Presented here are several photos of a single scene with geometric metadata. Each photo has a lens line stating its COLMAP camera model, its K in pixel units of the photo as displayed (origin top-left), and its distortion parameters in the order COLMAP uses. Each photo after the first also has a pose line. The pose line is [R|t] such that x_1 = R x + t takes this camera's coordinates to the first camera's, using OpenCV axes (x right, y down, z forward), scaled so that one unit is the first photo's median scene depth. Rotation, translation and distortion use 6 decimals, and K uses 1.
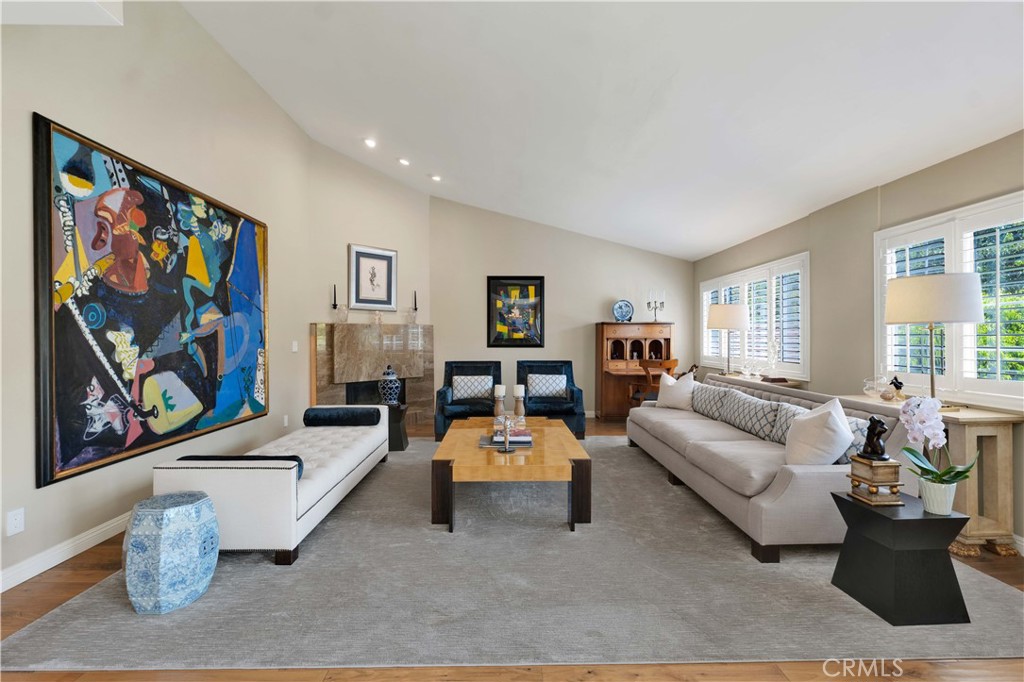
lens RADIAL K [[463.5, 0, 505.1], [0, 463.5, 338.1], [0, 0, 1]] dist [0.001818, 0.000931]
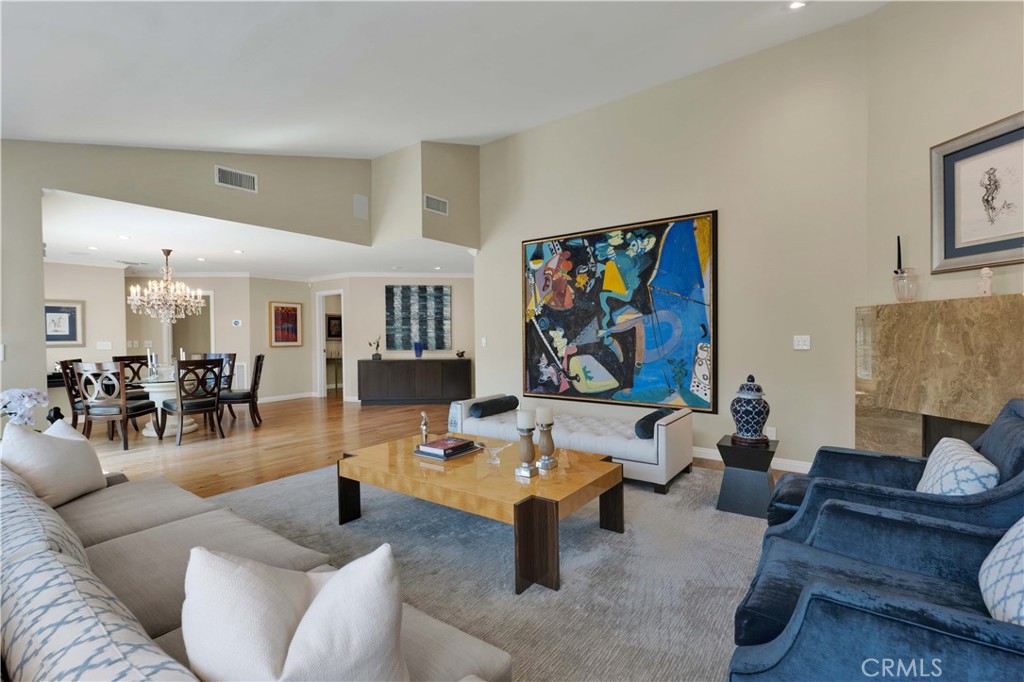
lens RADIAL K [[463.5, 0, 513.3], [0, 463.5, 339.2], [0, 0, 1]] dist [0.001818, 0.000931]
pose [[-0.608280, 0.017490, -0.793530, 0.717998], [0.014304, 0.999836, 0.011073, -0.002905], [0.793594, -0.004615, -0.608430, 1.856100]]
